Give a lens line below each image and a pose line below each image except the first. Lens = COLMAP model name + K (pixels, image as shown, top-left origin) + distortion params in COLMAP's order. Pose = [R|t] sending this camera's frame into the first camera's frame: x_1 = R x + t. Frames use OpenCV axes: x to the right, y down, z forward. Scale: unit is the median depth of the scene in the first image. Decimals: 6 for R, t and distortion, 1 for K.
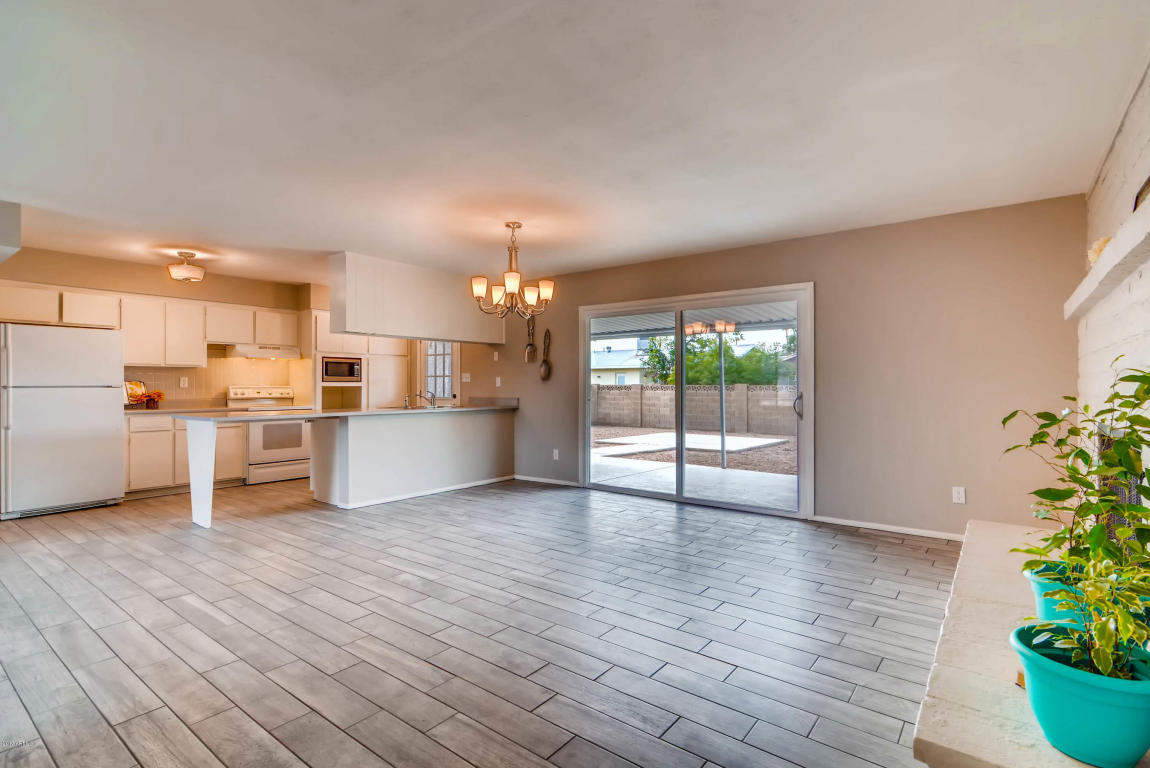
lens RADIAL K [[557.6, 0, 576.7], [0, 557.6, 388.5], [0, 0, 1]] dist [0.002526, 0.000057]
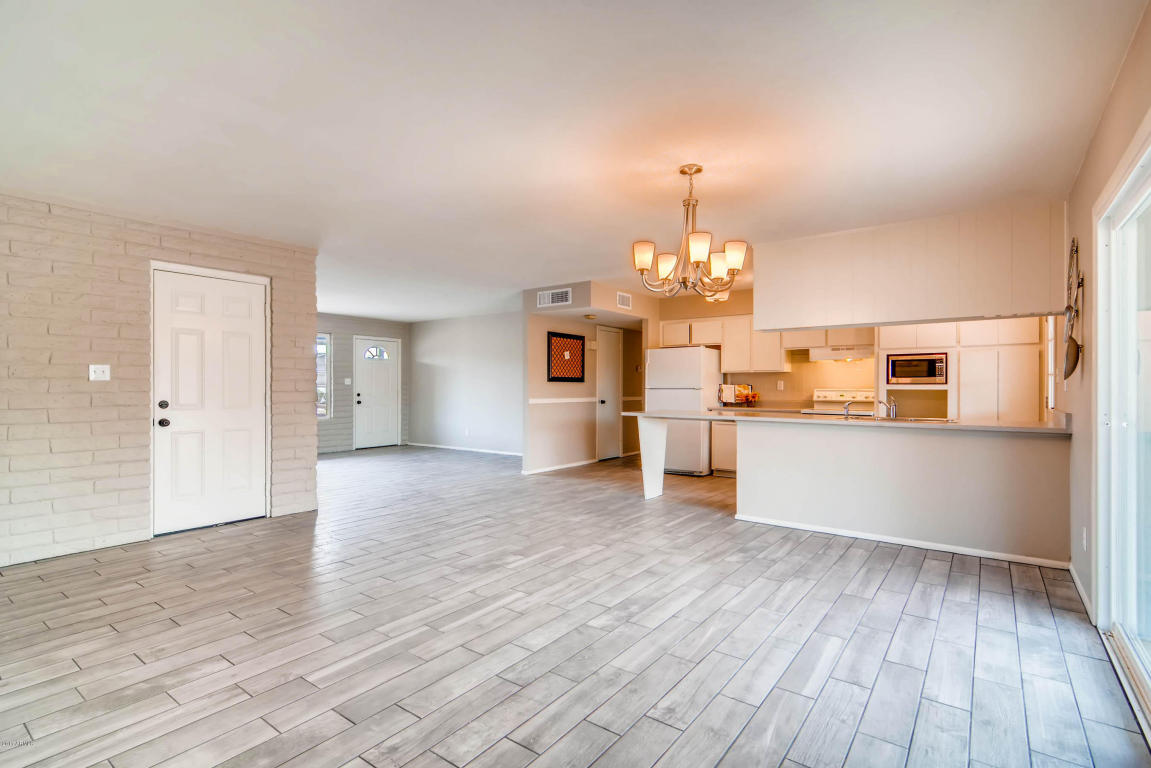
lens RADIAL K [[552.3, 0, 580.2], [0, 552.3, 387.3], [0, 0, 1]] dist [0.001312, 0.001580]
pose [[0.019749, -0.000357, -0.999805, 0.408648], [-0.008694, 0.999962, -0.000529, -0.003244], [0.999767, 0.008703, 0.019745, 0.559621]]
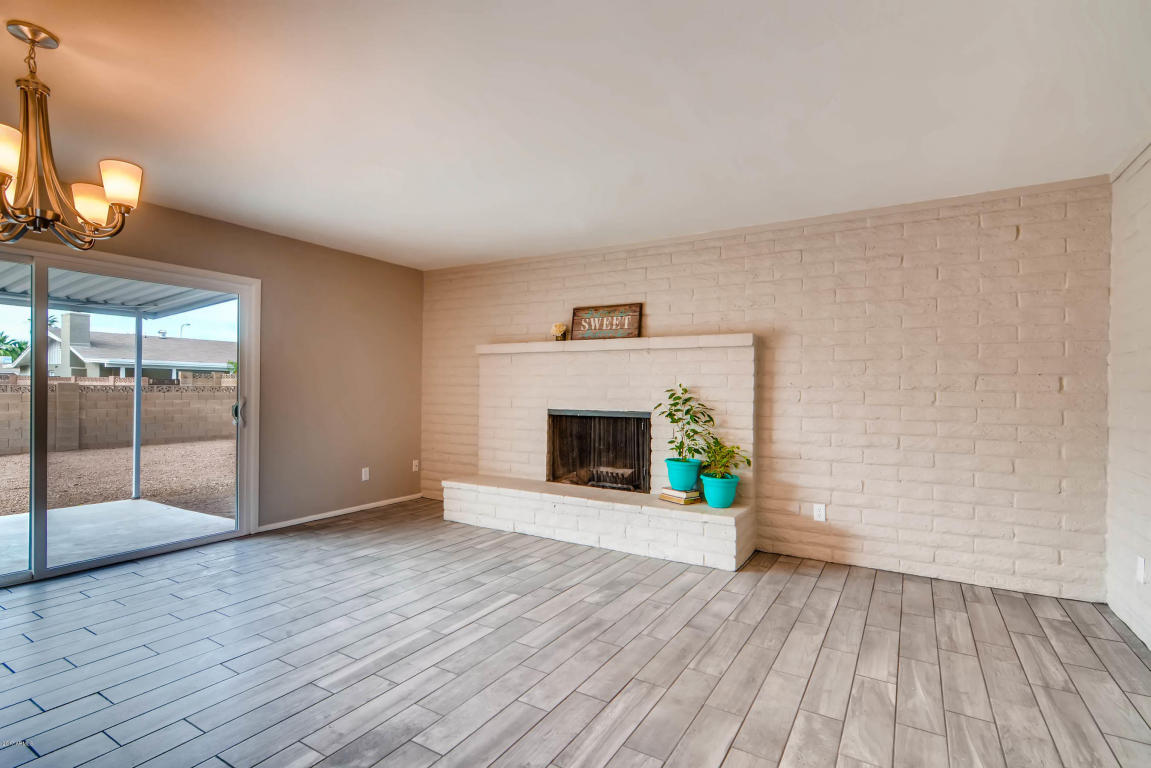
lens RADIAL K [[552.3, 0, 580.2], [0, 552.3, 387.3], [0, 0, 1]] dist [0.001312, 0.001580]
pose [[-0.114029, 0.001992, 0.993475, -0.407005], [-0.004270, 0.999988, -0.002496, -0.006387], [-0.993468, -0.004527, -0.114019, 0.405799]]
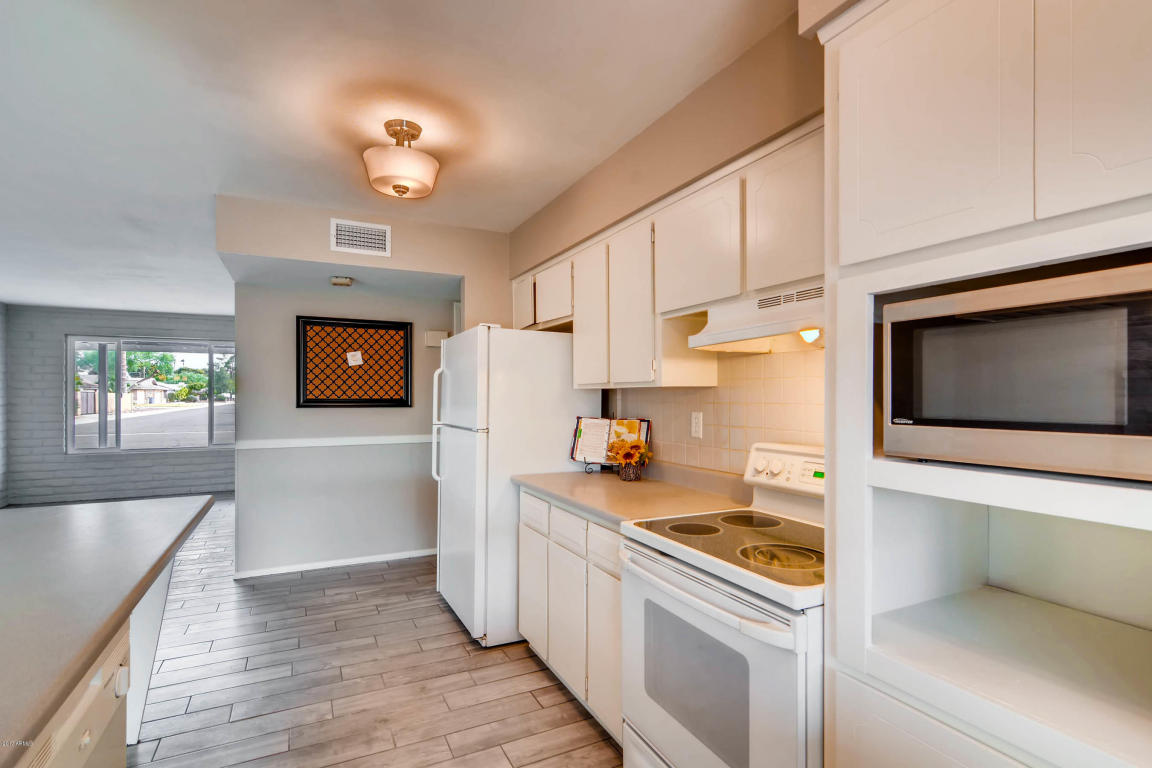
lens RADIAL K [[557.1, 0, 579.7], [0, 557.1, 394.0], [0, 0, 1]] dist [0.000956, 0.000862]
pose [[-0.434151, -0.001828, -0.900838, -0.305581], [-0.004516, 0.999990, 0.000148, -0.032084], [0.900829, 0.004133, -0.434154, 1.078333]]
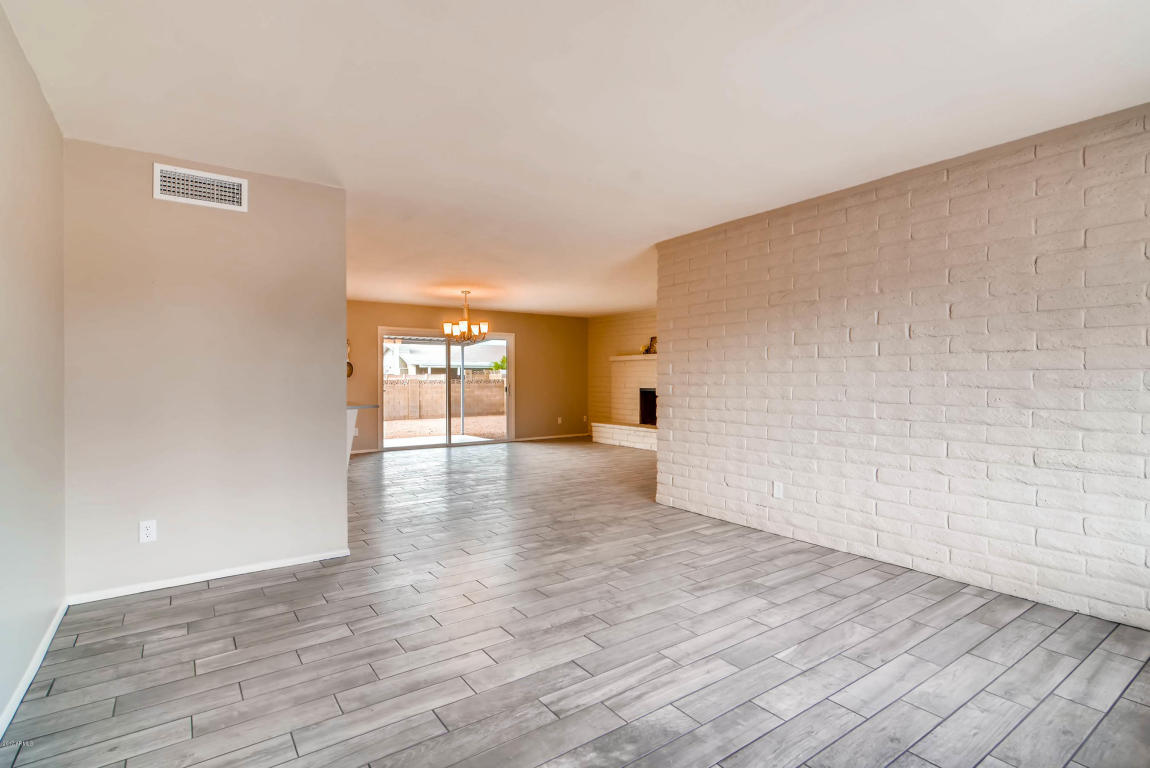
lens RADIAL K [[561.1, 0, 574.3], [0, 561.1, 377.5], [0, 0, 1]] dist [0.001716, 0.000648]
pose [[0.297147, 0.000770, 0.954832, -1.168797], [0.009706, 0.999946, -0.003827, -0.003433], [-0.954783, 0.010405, 0.297123, 0.081255]]
